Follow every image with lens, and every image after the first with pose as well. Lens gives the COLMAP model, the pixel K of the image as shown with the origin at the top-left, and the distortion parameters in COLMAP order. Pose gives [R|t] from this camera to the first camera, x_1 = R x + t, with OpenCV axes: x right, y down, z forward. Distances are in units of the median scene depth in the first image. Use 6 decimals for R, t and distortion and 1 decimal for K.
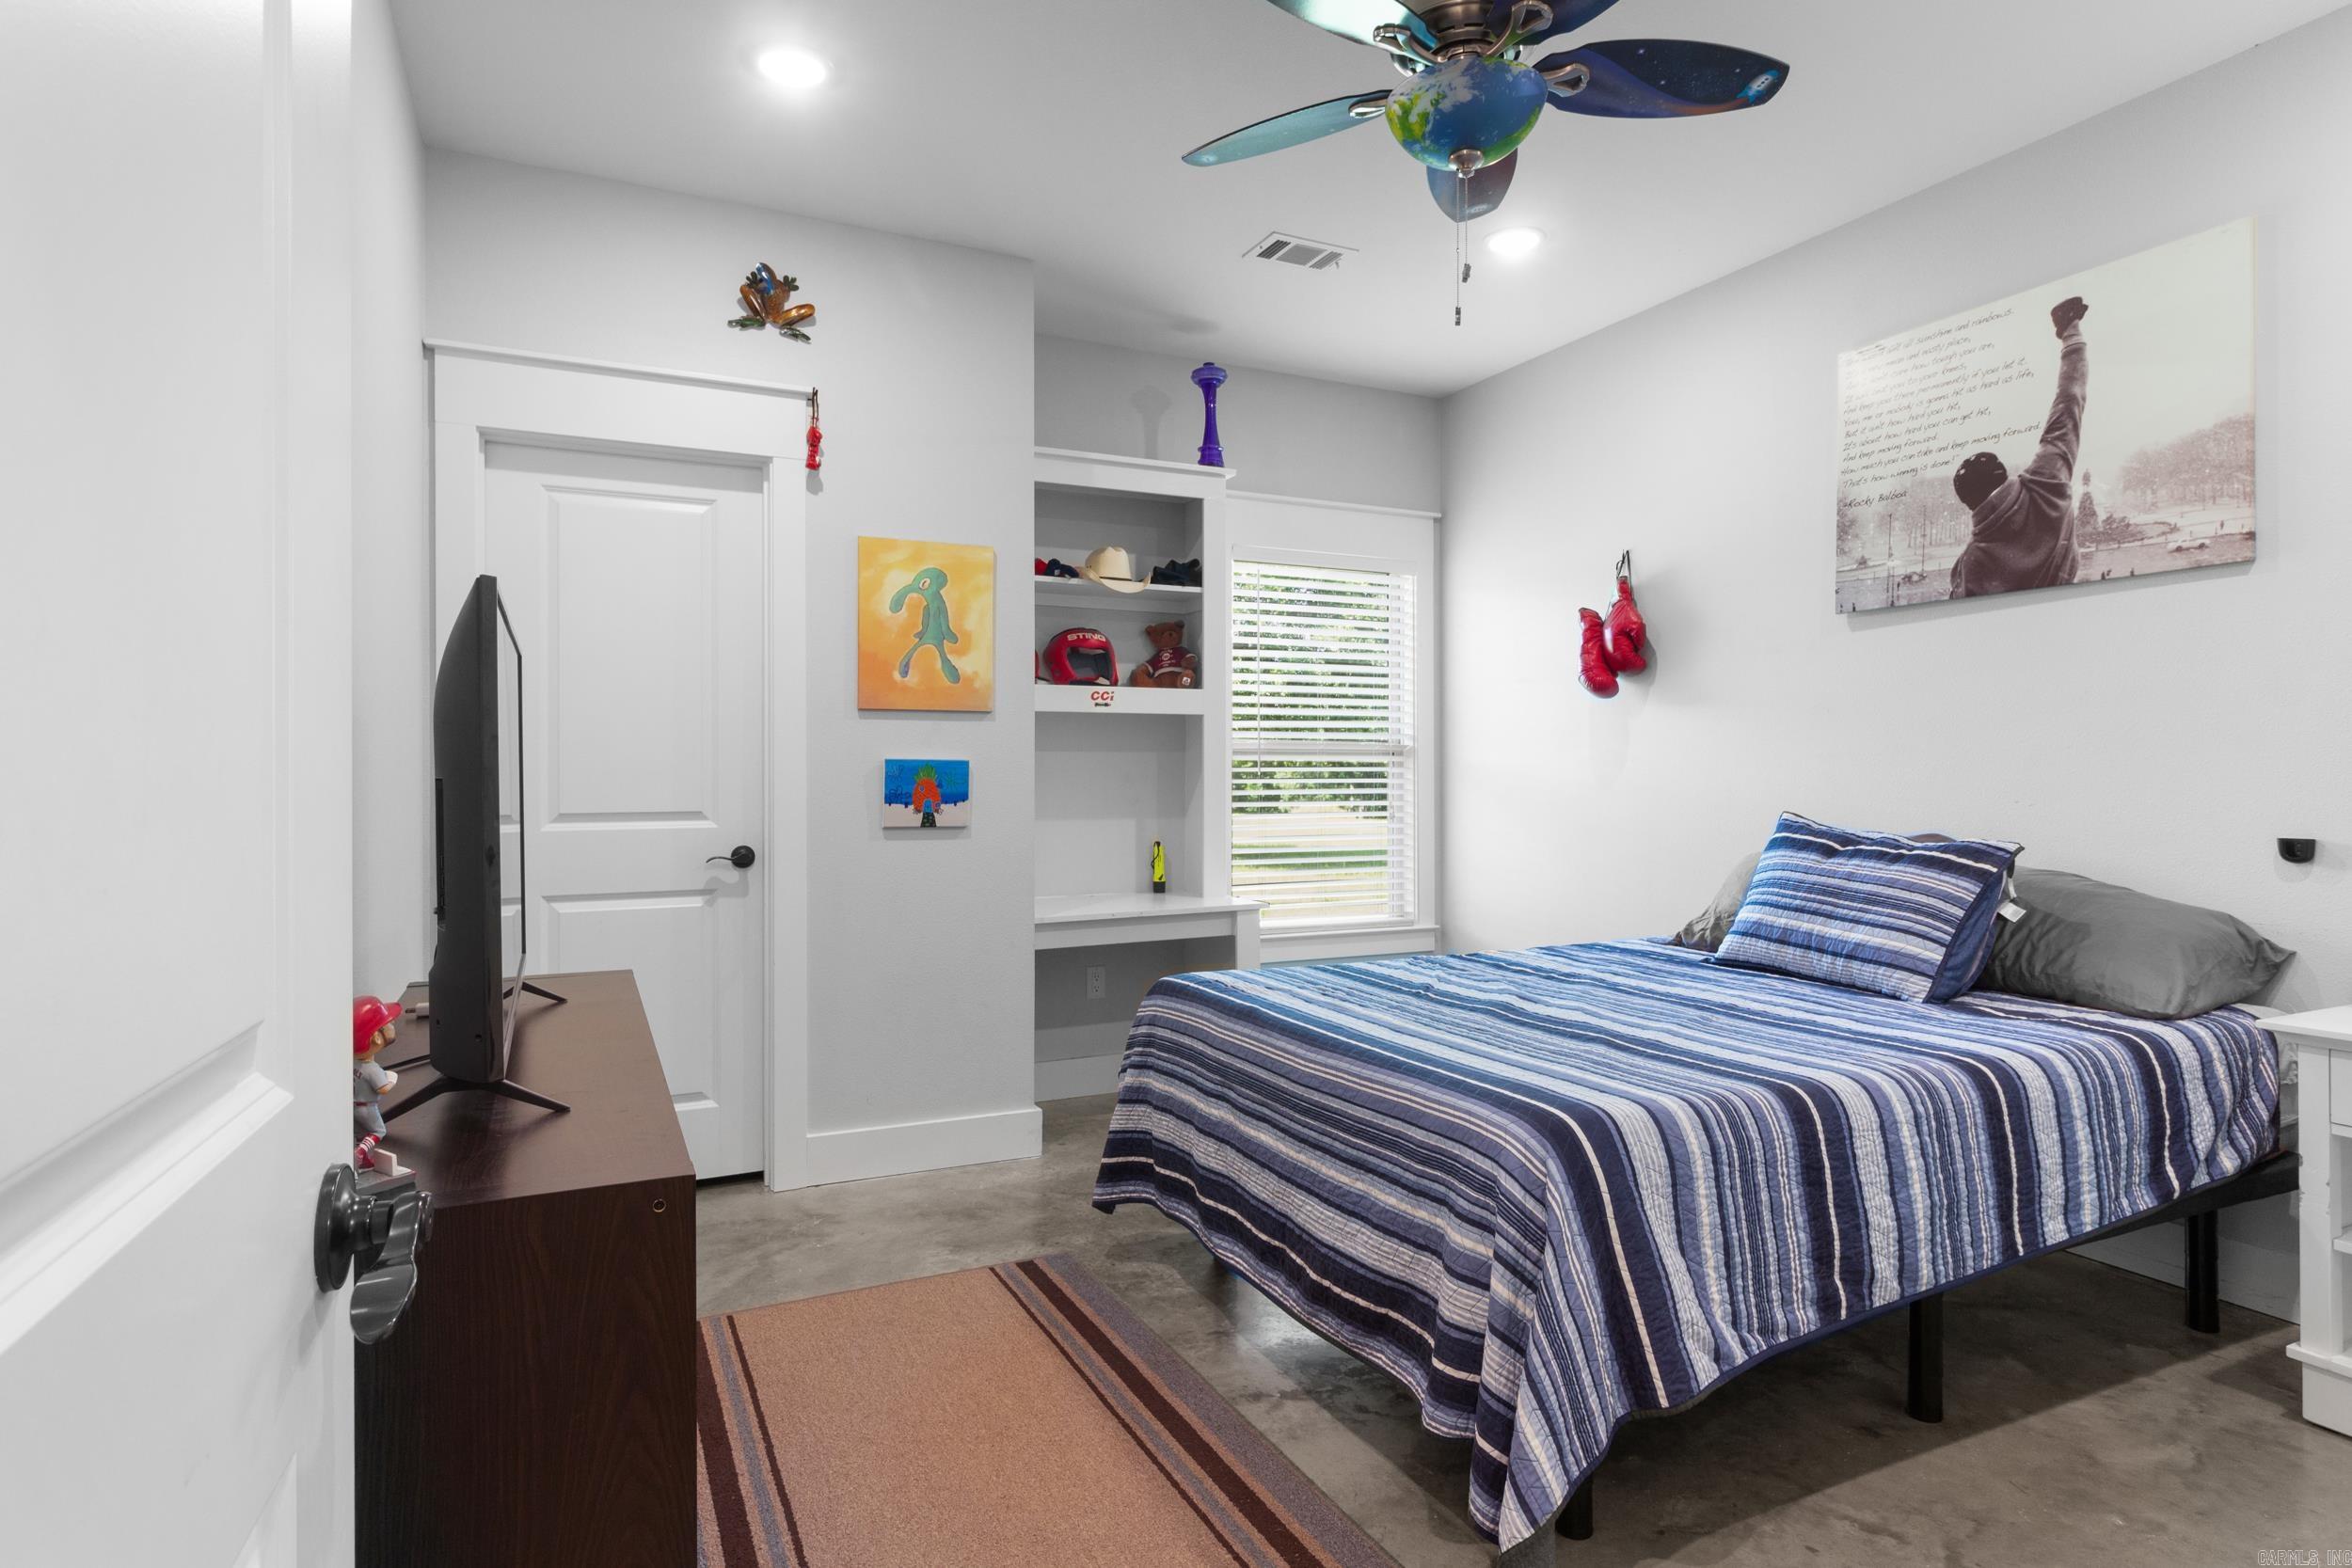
lens RADIAL K [[1296.4, 0, 1176.0], [0, 1296.4, 784.0], [0, 0, 1]] dist [-0.004180, -0.000744]
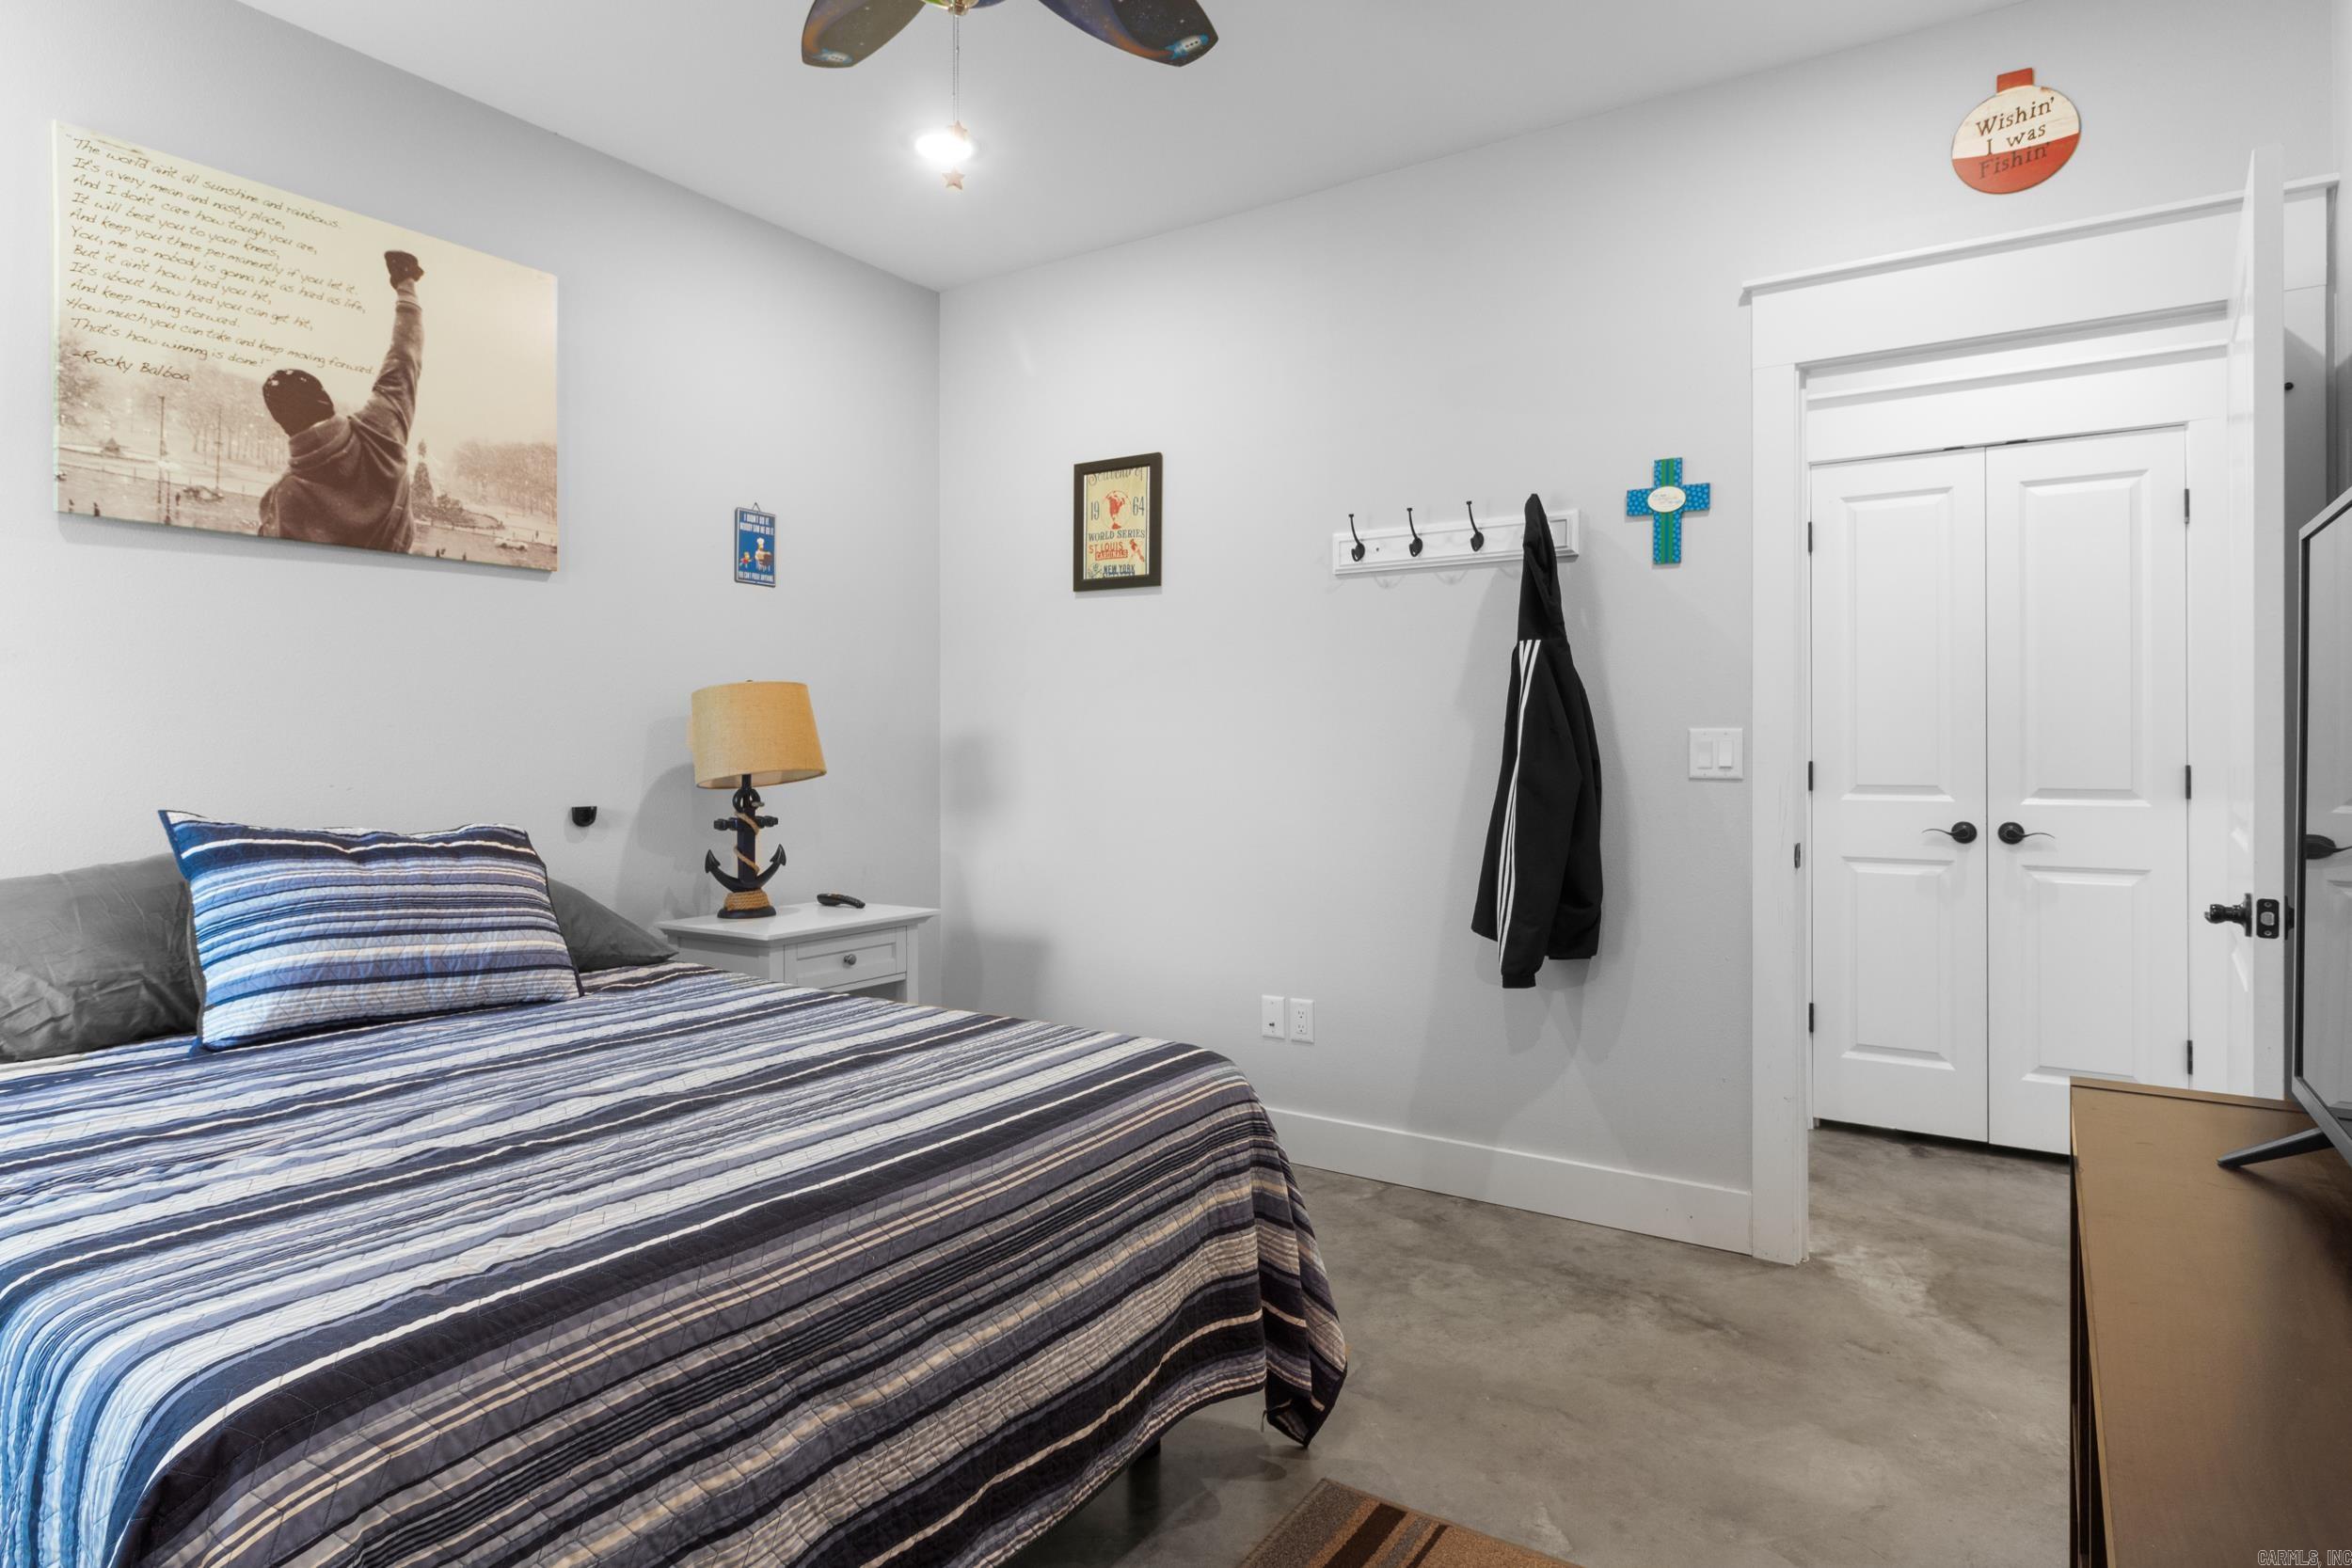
lens RADIAL K [[1296.4, 0, 1176.0], [0, 1296.4, 784.0], [0, 0, 1]] dist [-0.004180, -0.000744]
pose [[-0.521947, -0.017032, 0.852808, -0.414713], [0.009919, 0.999612, 0.026035, -0.005238], [-0.852920, 0.022048, -0.521575, 1.019480]]
